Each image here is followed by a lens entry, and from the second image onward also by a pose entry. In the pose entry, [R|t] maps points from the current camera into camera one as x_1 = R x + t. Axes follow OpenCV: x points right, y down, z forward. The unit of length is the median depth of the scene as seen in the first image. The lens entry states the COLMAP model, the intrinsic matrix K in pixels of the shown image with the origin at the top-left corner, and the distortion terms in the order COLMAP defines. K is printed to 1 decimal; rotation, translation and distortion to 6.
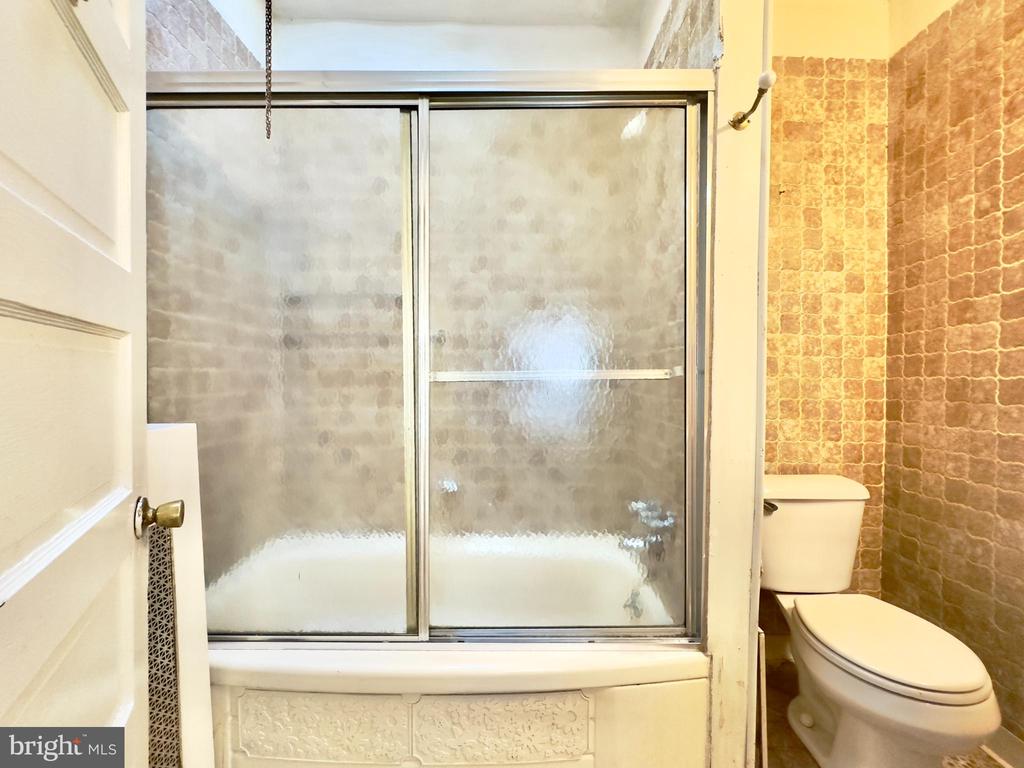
lens RADIAL K [[434.2, 0, 507.7], [0, 434.2, 383.9], [0, 0, 1]] dist [-0.000530, -0.000069]
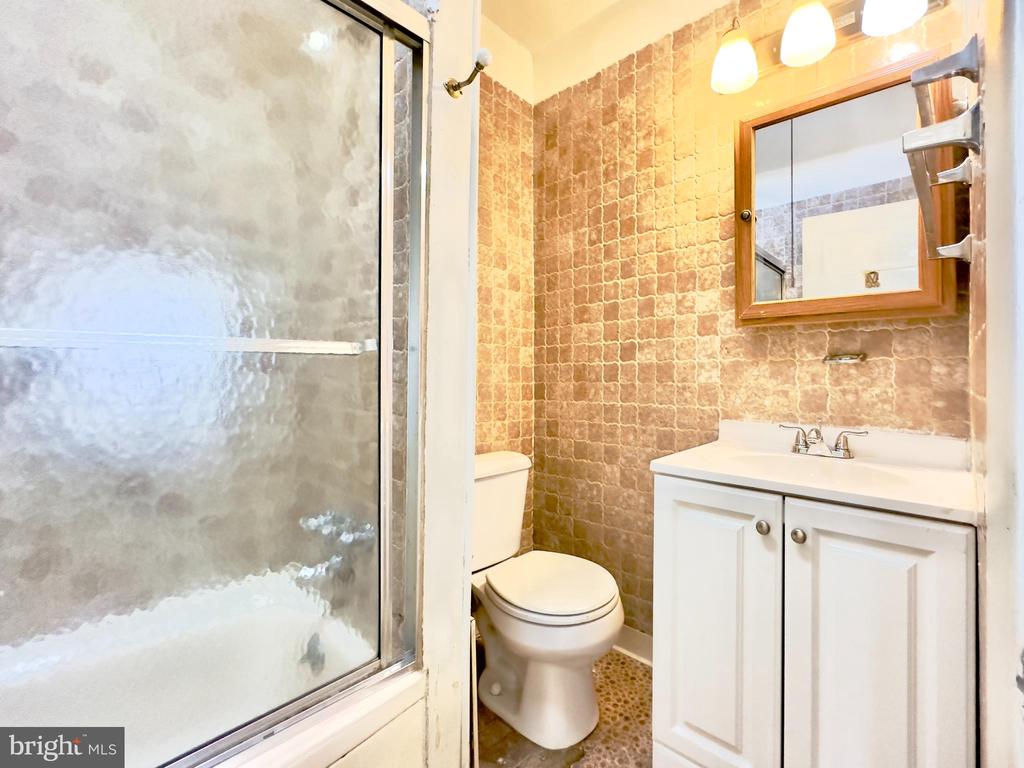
lens RADIAL K [[460.1, 0, 561.9], [0, 460.1, 366.0], [0, 0, 1]] dist [-0.000920, 0.000045]
pose [[0.638446, 0.019194, 0.769427, -0.063029], [0.008177, 0.999463, -0.031717, 0.033179], [-0.769623, 0.026542, 0.637947, 0.136343]]
